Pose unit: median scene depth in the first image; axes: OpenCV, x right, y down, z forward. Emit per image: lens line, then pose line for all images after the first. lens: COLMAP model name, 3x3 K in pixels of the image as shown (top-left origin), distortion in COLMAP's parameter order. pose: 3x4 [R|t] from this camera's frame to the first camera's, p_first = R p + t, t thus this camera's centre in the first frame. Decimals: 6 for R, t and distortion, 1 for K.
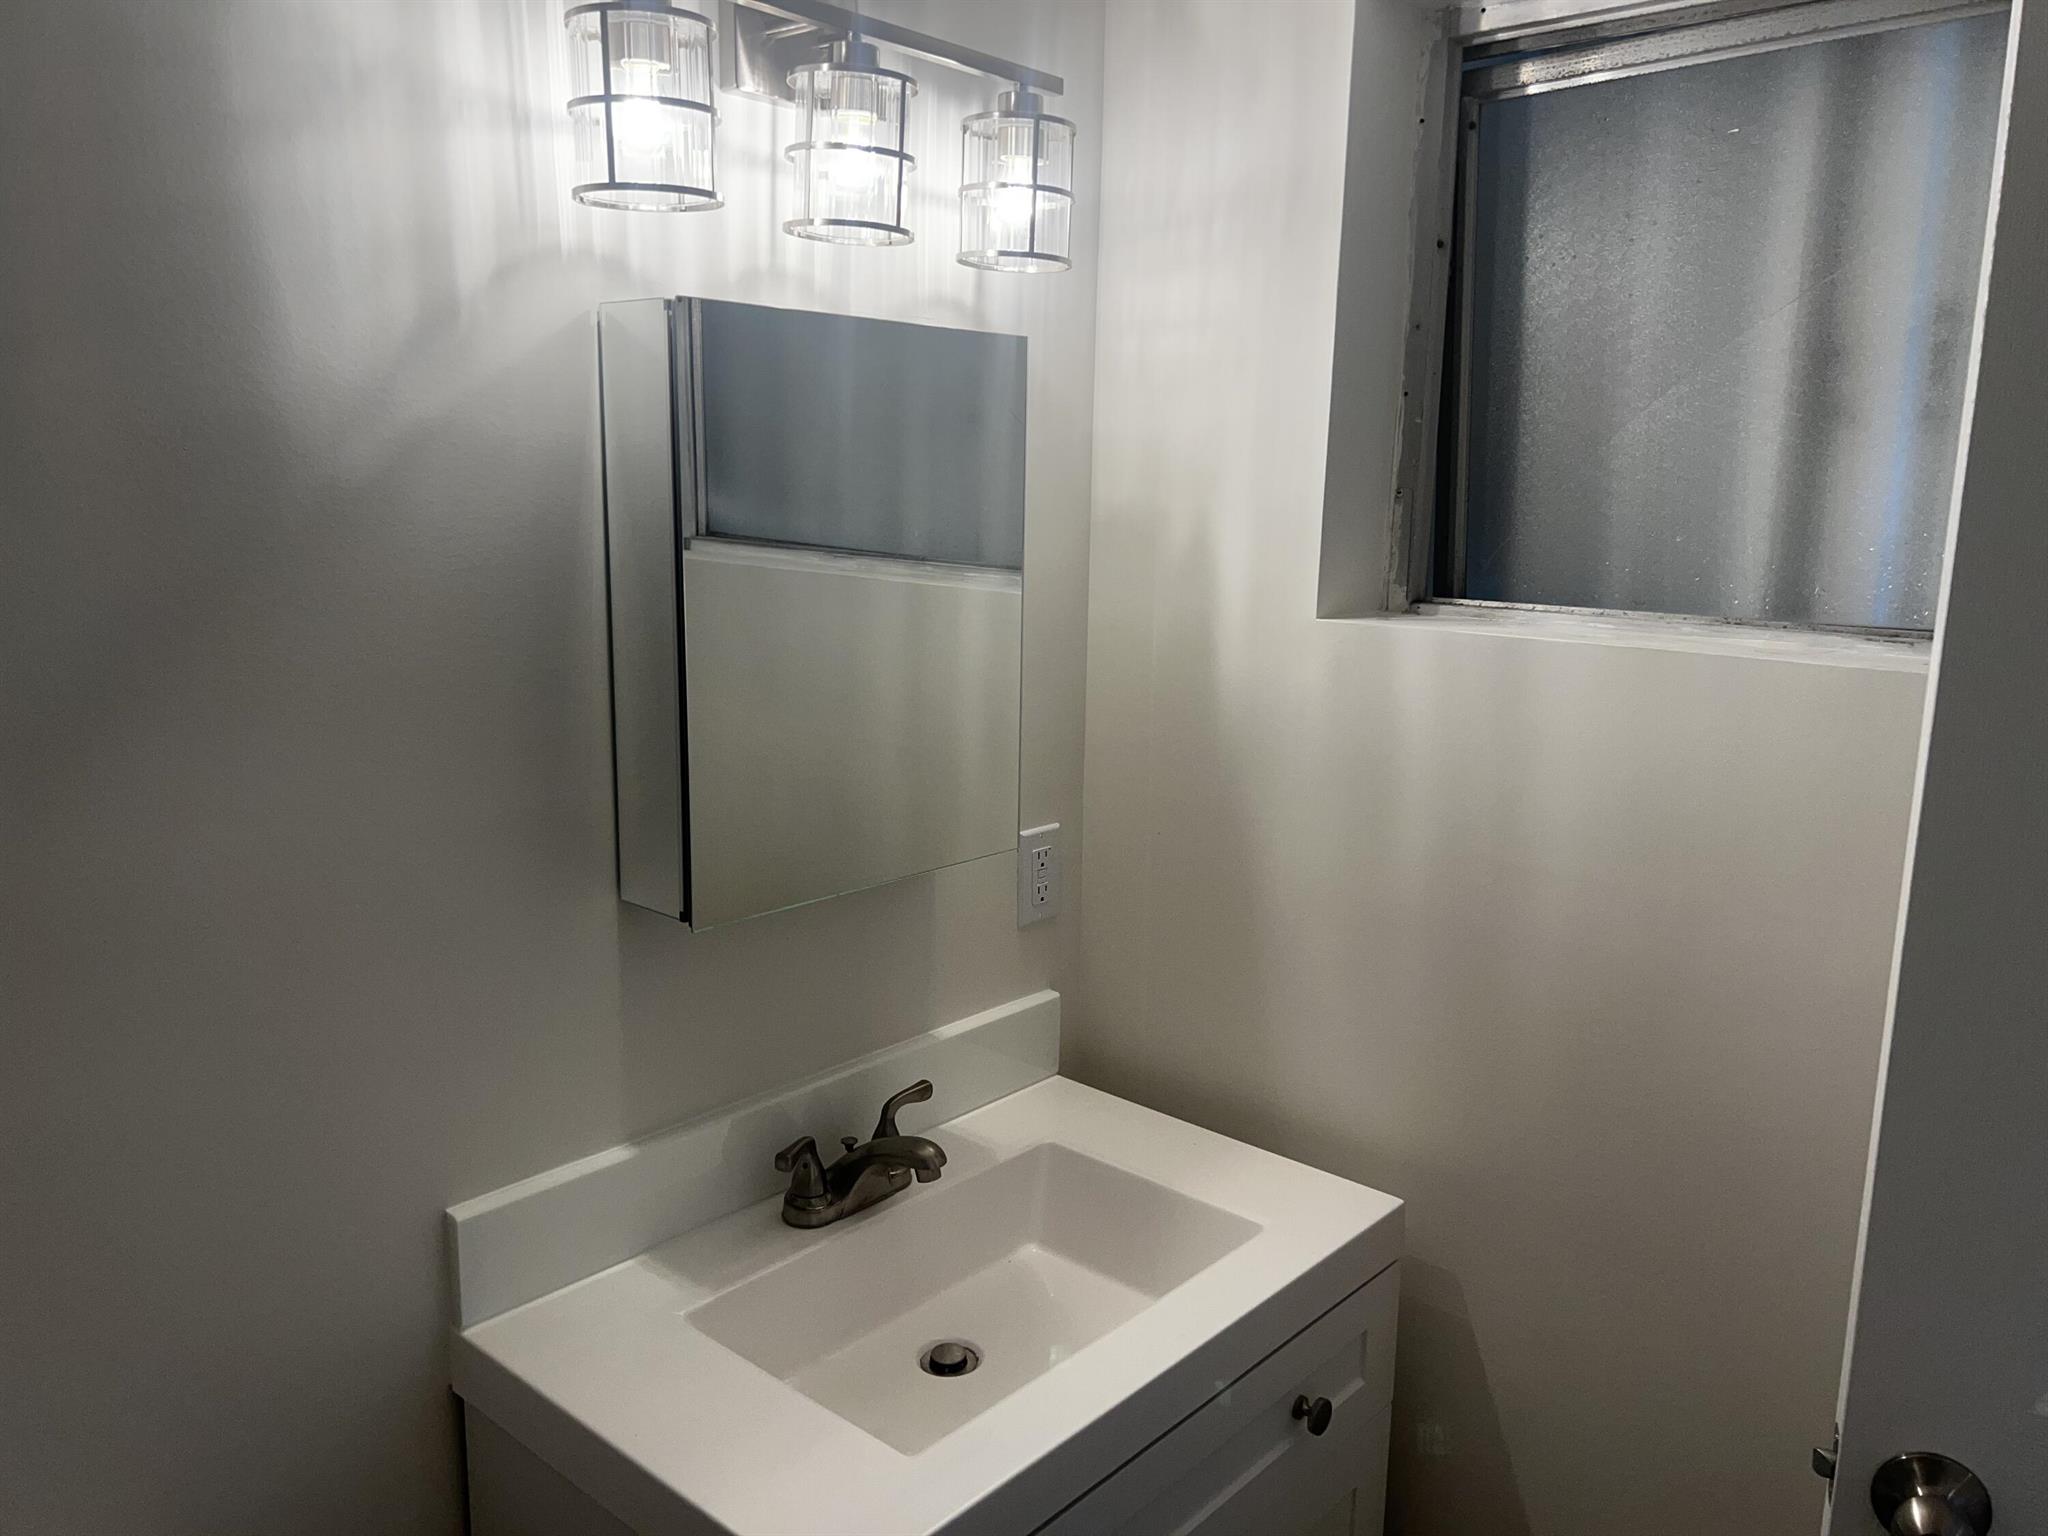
lens RADIAL K [[1541.0, 0, 1024.5], [0, 1541.0, 766.3], [0, 0, 1]] dist [0.068122, -0.072172]
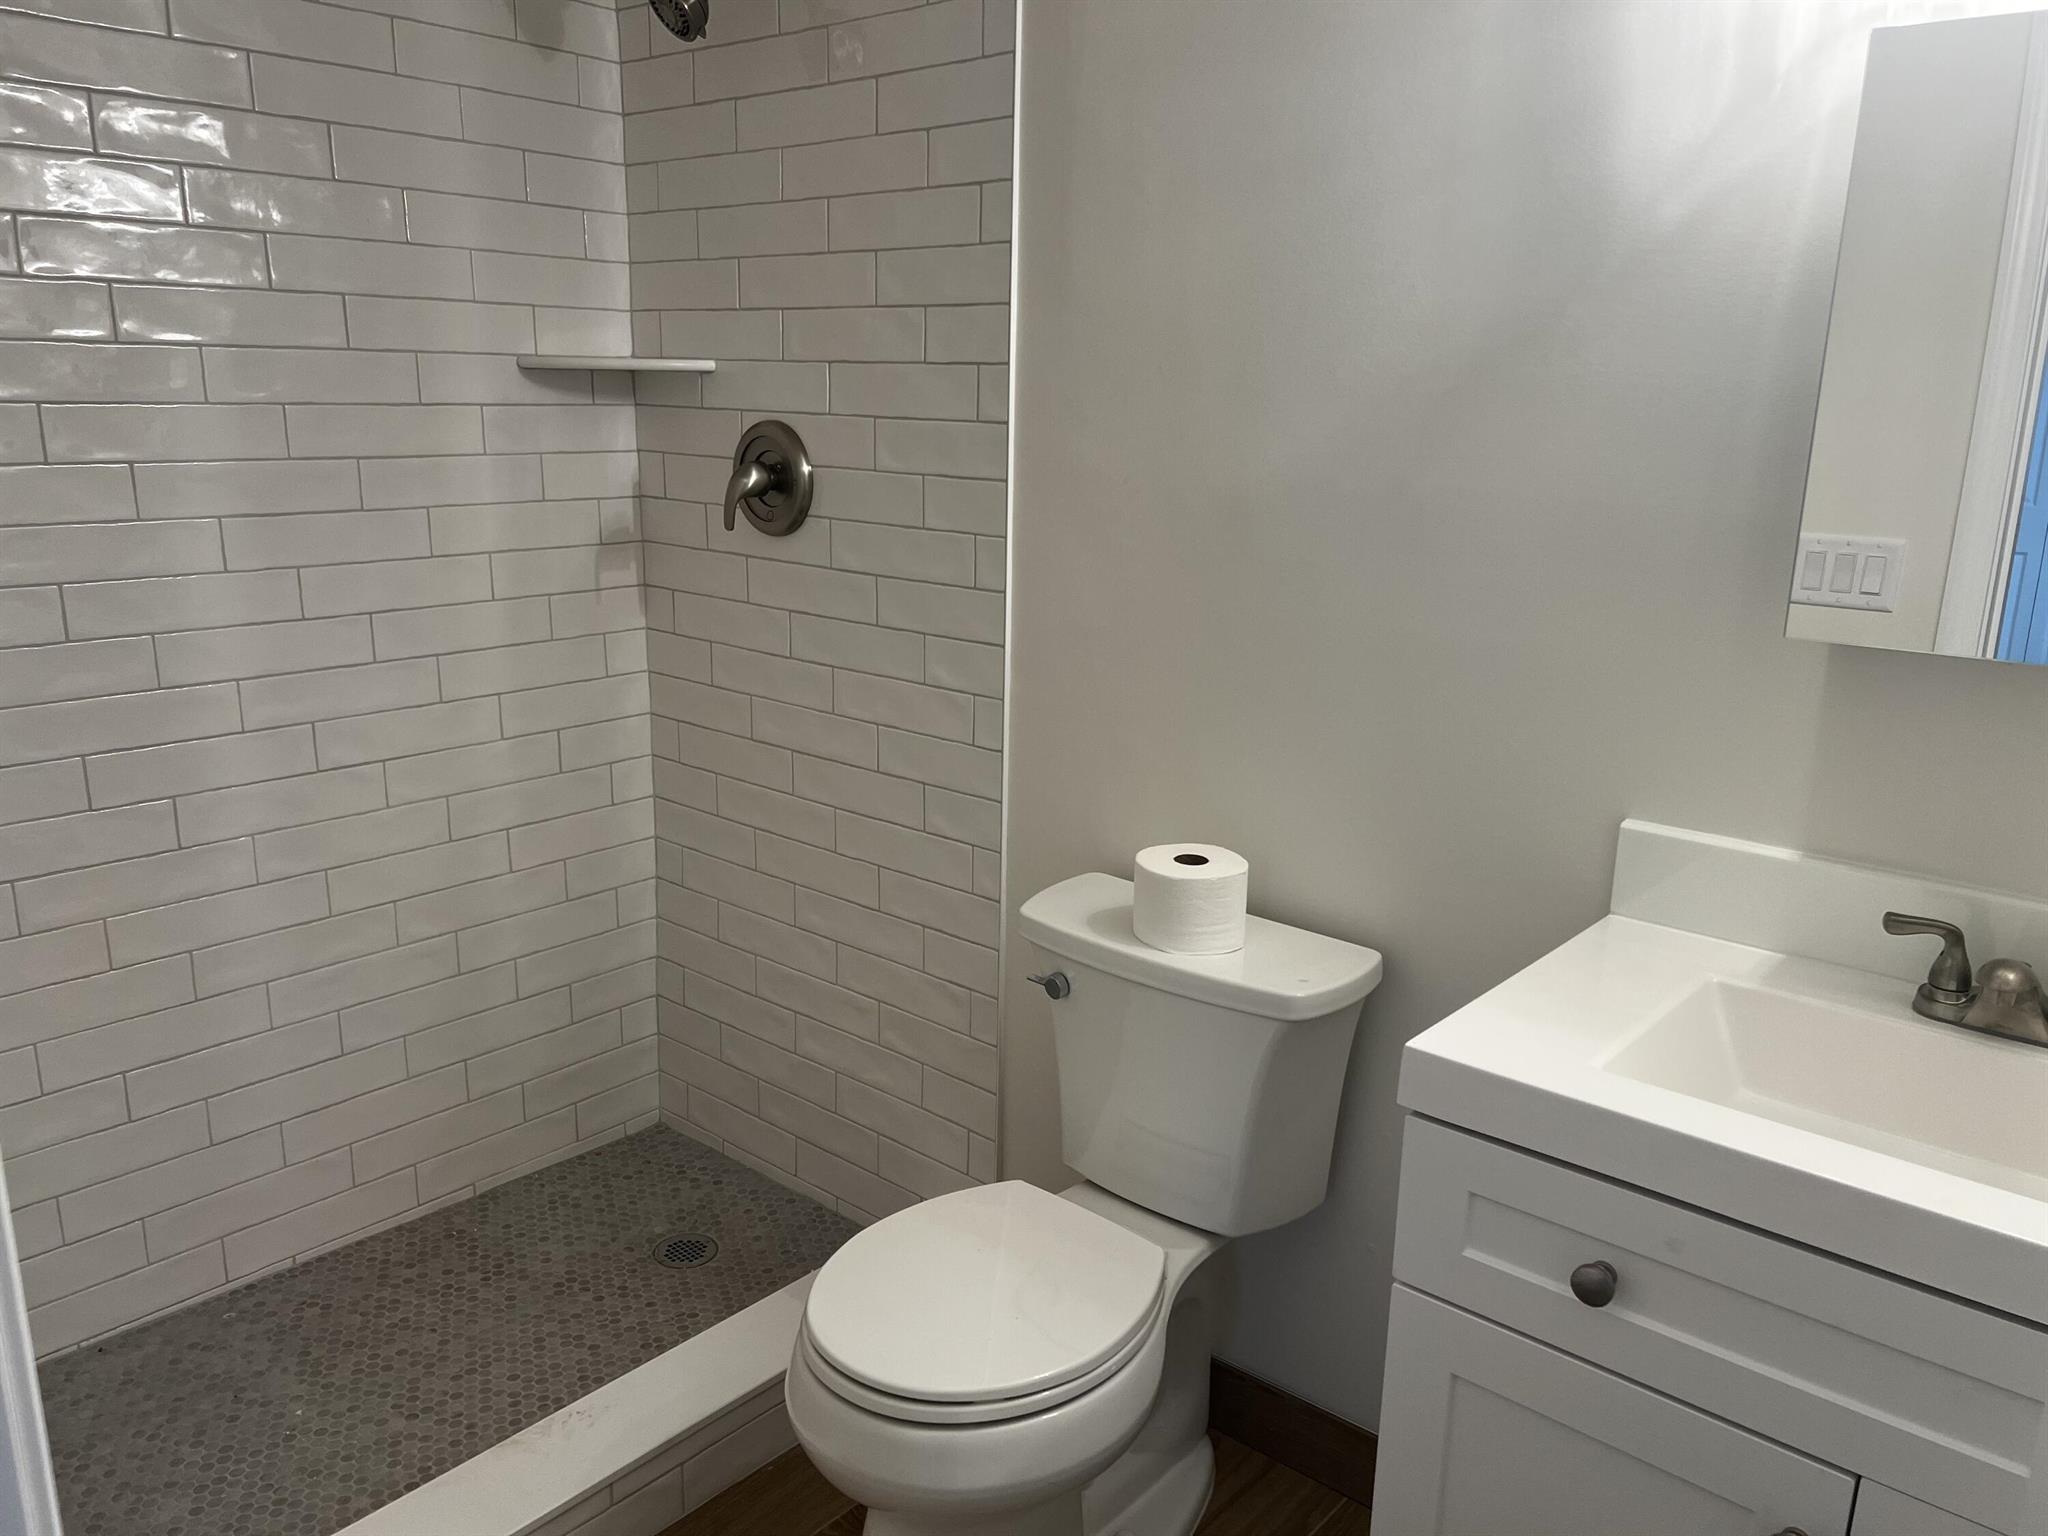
lens RADIAL K [[1541.0, 0, 1025.5], [0, 1541.0, 767.9], [0, 0, 1]] dist [0.068122, -0.072172]
pose [[-0.000523, 0.240117, -0.970744, 0.811062], [-0.203993, 0.950306, 0.235172, 0.040195], [0.978972, 0.198148, 0.048485, 0.403029]]
